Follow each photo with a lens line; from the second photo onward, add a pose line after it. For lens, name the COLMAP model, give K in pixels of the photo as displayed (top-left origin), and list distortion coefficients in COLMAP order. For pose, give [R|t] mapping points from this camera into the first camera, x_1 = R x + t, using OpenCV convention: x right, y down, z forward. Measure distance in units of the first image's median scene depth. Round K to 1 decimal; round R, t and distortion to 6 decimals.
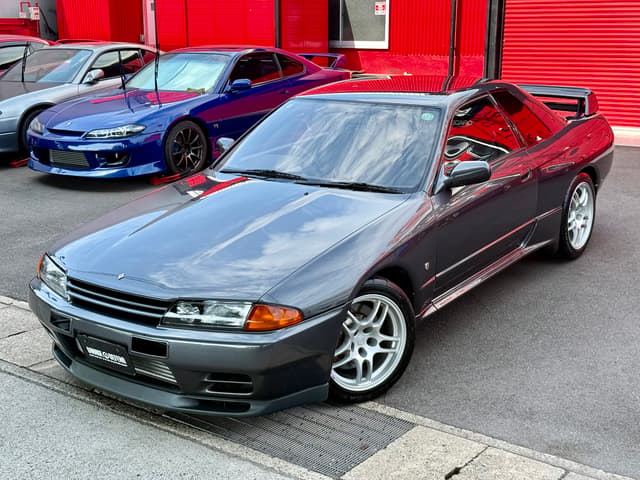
lens RADIAL K [[893.6, 0, 317.1], [0, 893.6, 244.6], [0, 0, 1]] dist [0.194148, -0.434438]
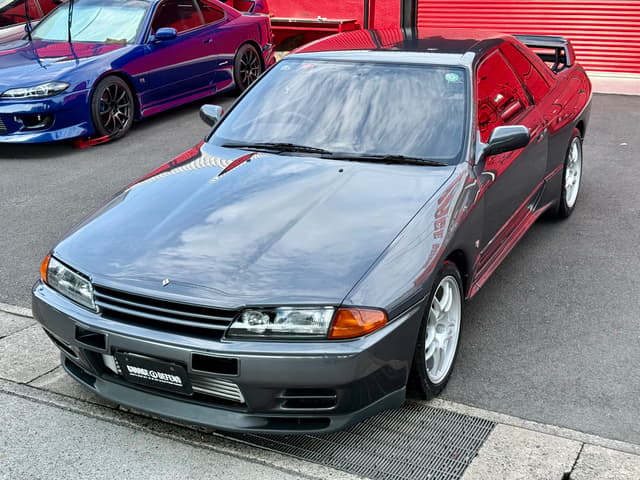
lens RADIAL K [[893.6, 0, 317.1], [0, 893.6, 244.6], [0, 0, 1]] dist [0.194148, -0.434438]
pose [[0.986971, -0.052817, 0.151981, -0.186570], [0.042459, 0.996600, 0.070610, -0.050524], [-0.155194, -0.063238, 0.985858, 0.122240]]
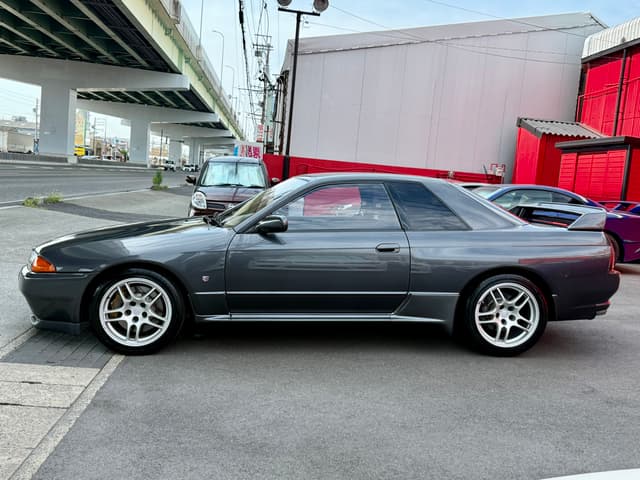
lens RADIAL K [[643.3, 0, 318.5], [0, 643.3, 230.0], [0, 0, 1]] dist [0.055691, -0.016645]
pose [[0.658941, 0.116116, -0.743178, 0.986465], [-0.262486, 0.961401, -0.082523, -0.011315], [0.704910, 0.249452, 0.663985, 0.480769]]
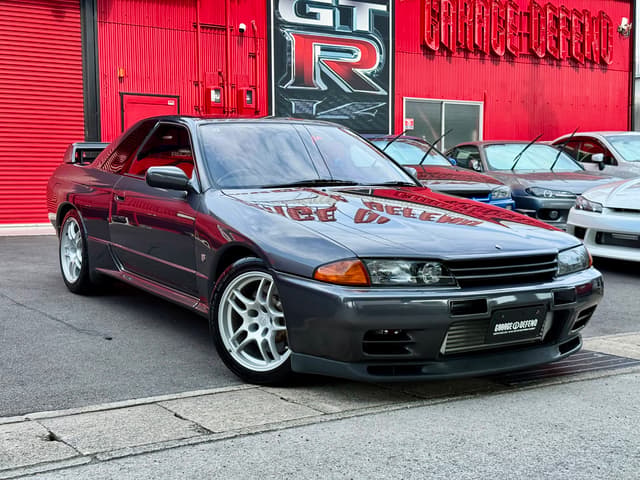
lens RADIAL K [[893.6, 0, 317.1], [0, 893.6, 244.6], [0, 0, 1]] dist [0.194148, -0.434438]
pose [[0.366095, -0.066148, 0.928223, -1.124912], [0.226709, 0.973757, -0.020022, 0.007227], [-0.902539, 0.217767, 0.371484, 0.749498]]
